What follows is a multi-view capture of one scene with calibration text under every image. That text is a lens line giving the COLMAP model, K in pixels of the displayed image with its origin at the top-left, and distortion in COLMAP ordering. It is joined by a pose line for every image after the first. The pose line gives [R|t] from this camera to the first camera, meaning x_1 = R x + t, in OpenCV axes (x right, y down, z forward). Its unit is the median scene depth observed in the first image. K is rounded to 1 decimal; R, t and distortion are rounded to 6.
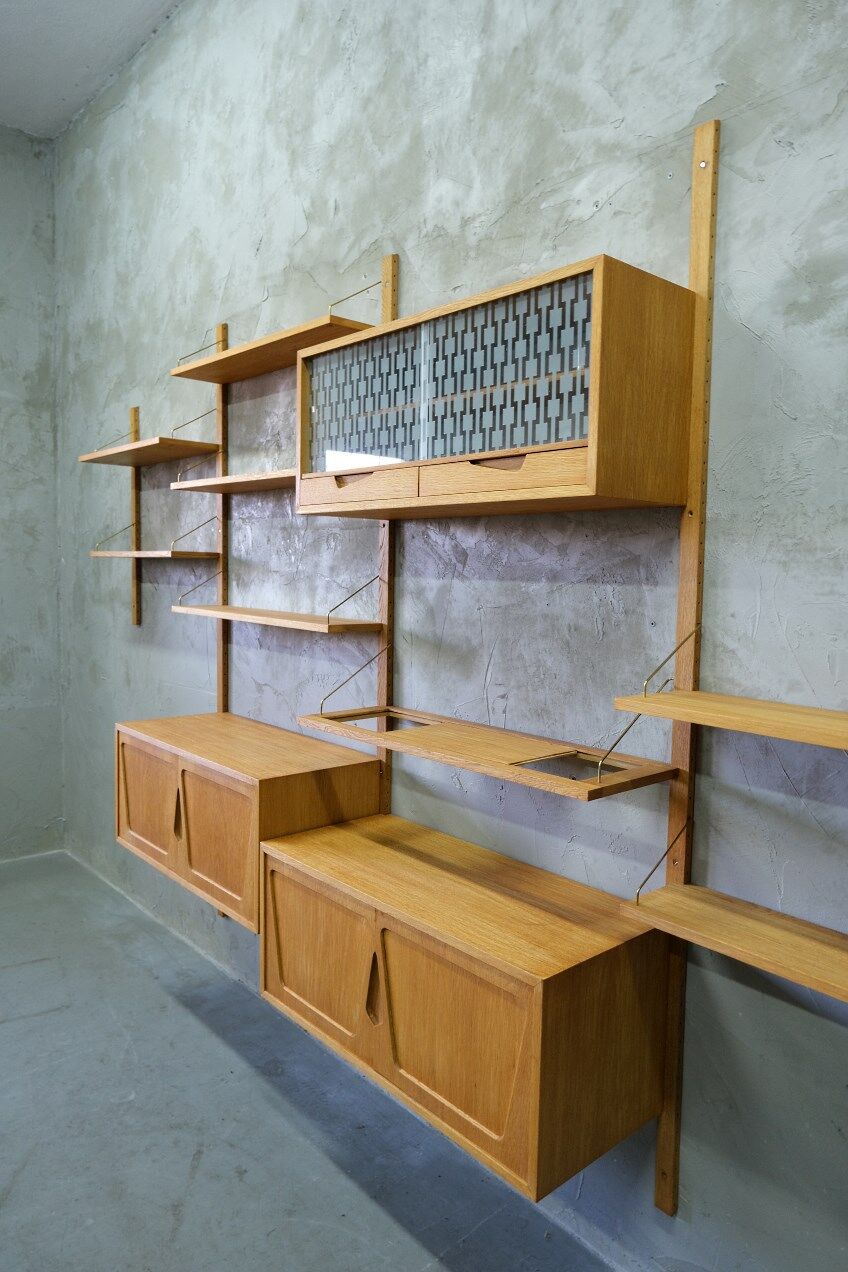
lens RADIAL K [[857.2, 0, 425.8], [0, 857.2, 634.3], [0, 0, 1]] dist [-0.013449, 0.024593]
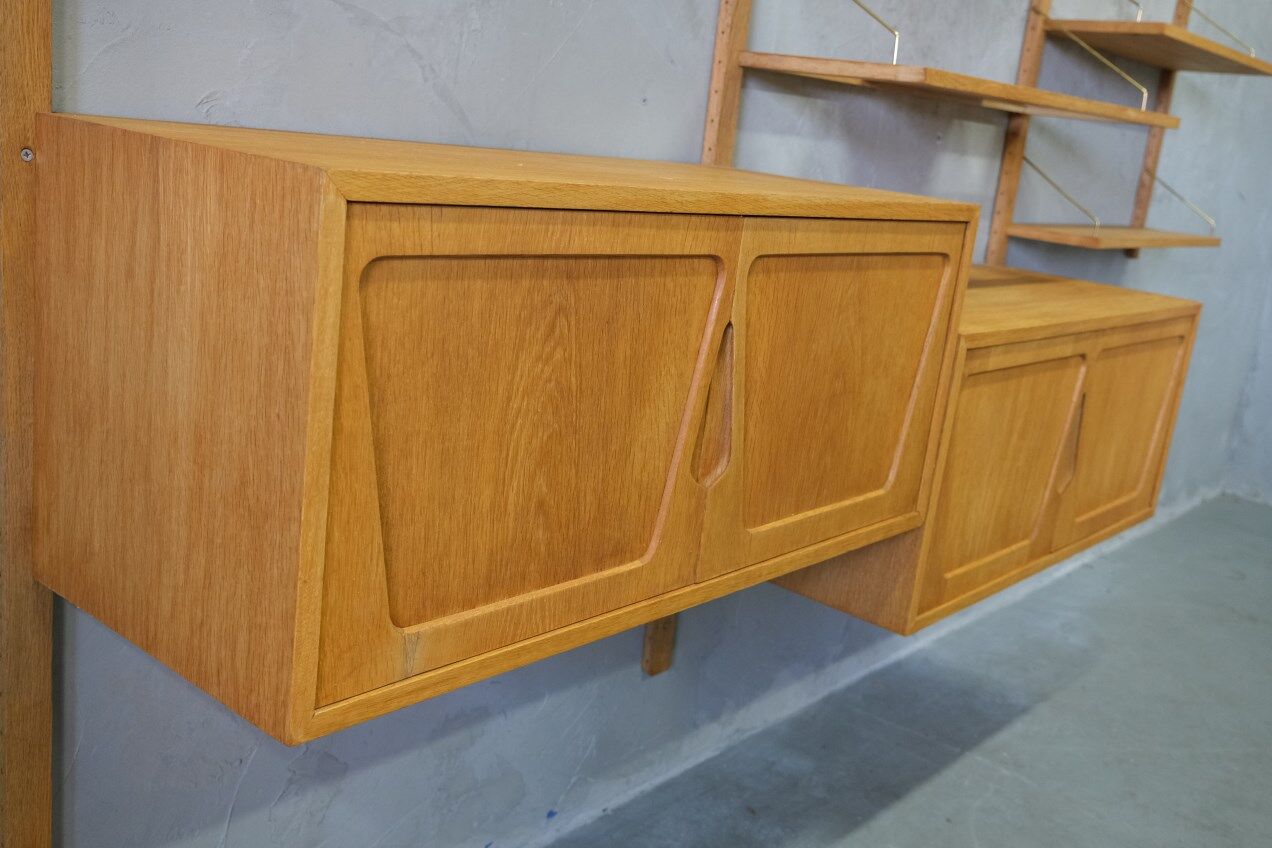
lens RADIAL K [[1262.8, 0, 636.7], [0, 1262.8, 417.8], [0, 0, 1]] dist [0.043602, -0.033323]
pose [[-0.137359, -0.269127, 0.953259, -0.902660], [-0.039731, 0.963104, 0.266181, 0.109049], [-0.989724, -0.001311, -0.142983, 1.340313]]
